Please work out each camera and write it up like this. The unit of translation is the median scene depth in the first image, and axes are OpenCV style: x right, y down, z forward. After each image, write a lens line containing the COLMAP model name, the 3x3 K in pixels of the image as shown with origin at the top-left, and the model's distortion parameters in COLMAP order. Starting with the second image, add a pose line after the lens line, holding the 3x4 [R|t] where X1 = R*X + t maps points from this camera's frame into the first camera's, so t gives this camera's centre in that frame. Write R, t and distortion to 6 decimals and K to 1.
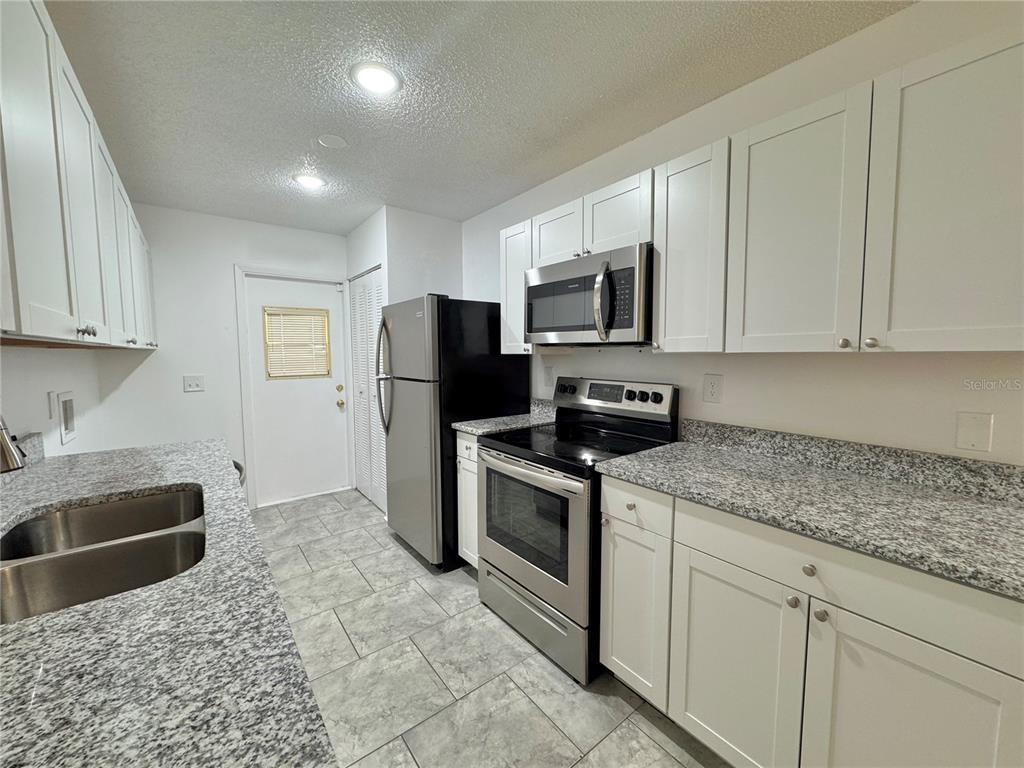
lens RADIAL K [[407.2, 0, 513.7], [0, 407.2, 383.9], [0, 0, 1]] dist [-0.002870, -0.000038]
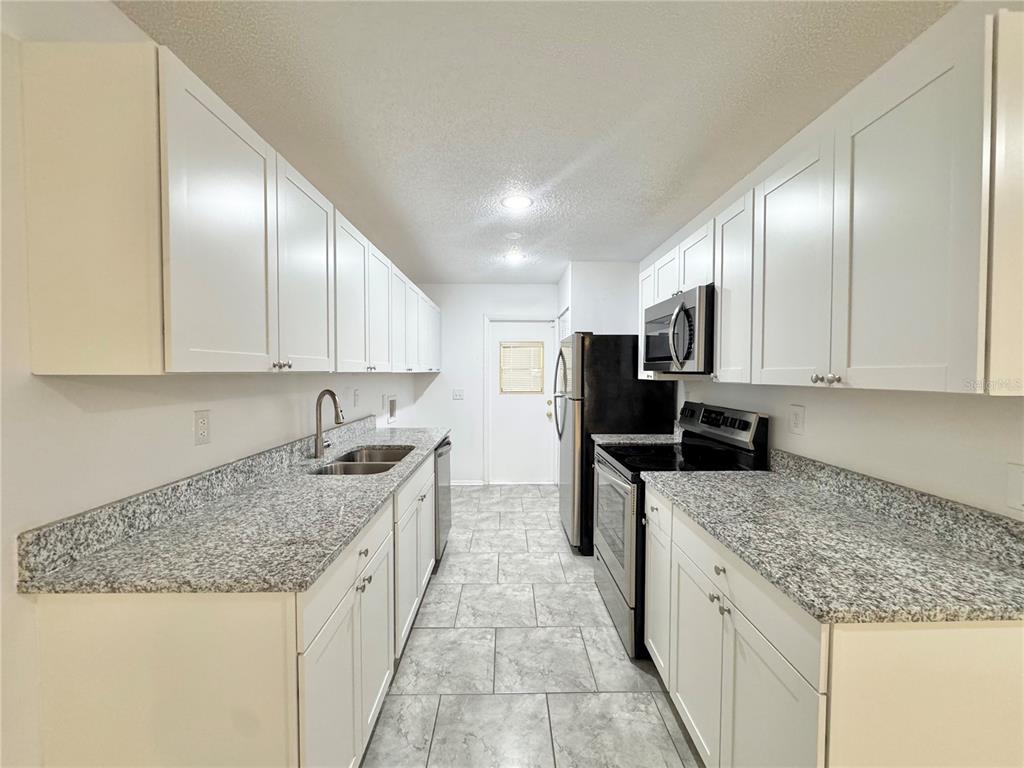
lens RADIAL K [[407.2, 0, 513.7], [0, 407.2, 383.9], [0, 0, 1]] dist [-0.002870, -0.000038]
pose [[0.799677, 0.025156, -0.599904, 0.571648], [-0.053874, 0.998098, -0.029962, -0.009249], [0.598009, 0.056279, 0.799511, -0.201786]]
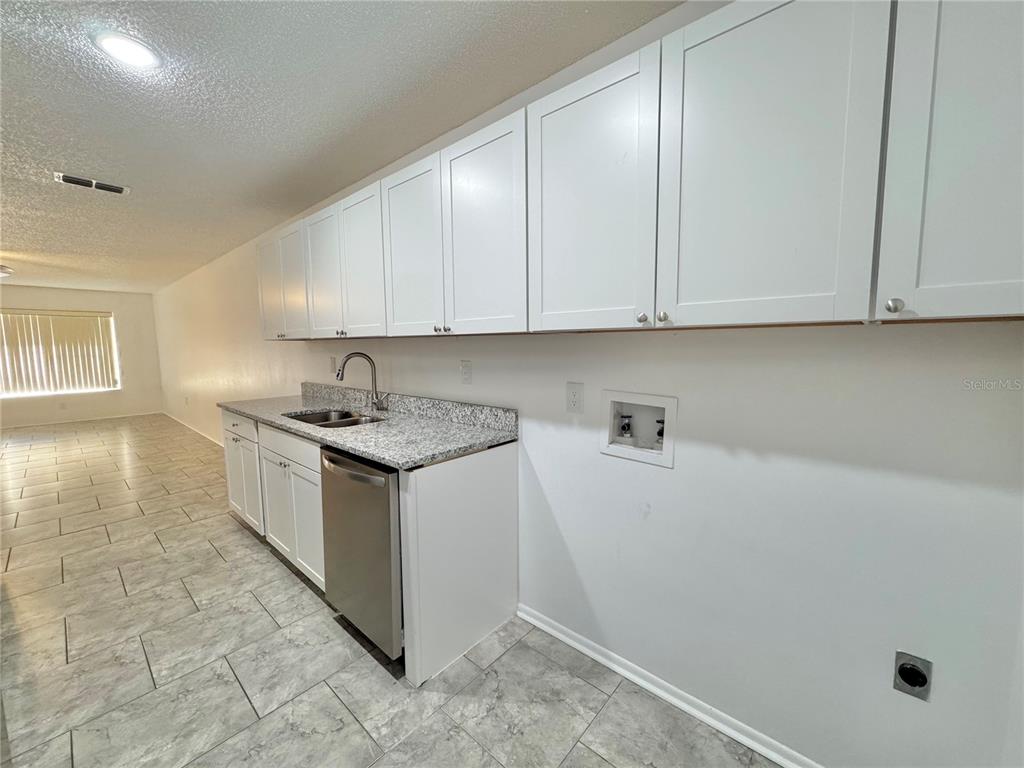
lens RADIAL K [[407.2, 0, 513.7], [0, 407.2, 383.9], [0, 0, 1]] dist [-0.002870, -0.000038]
pose [[-0.982944, 0.032752, -0.180966, -0.960707], [0.000407, 0.984399, 0.175949, -0.150483], [0.183906, 0.172874, -0.967622, 2.078882]]
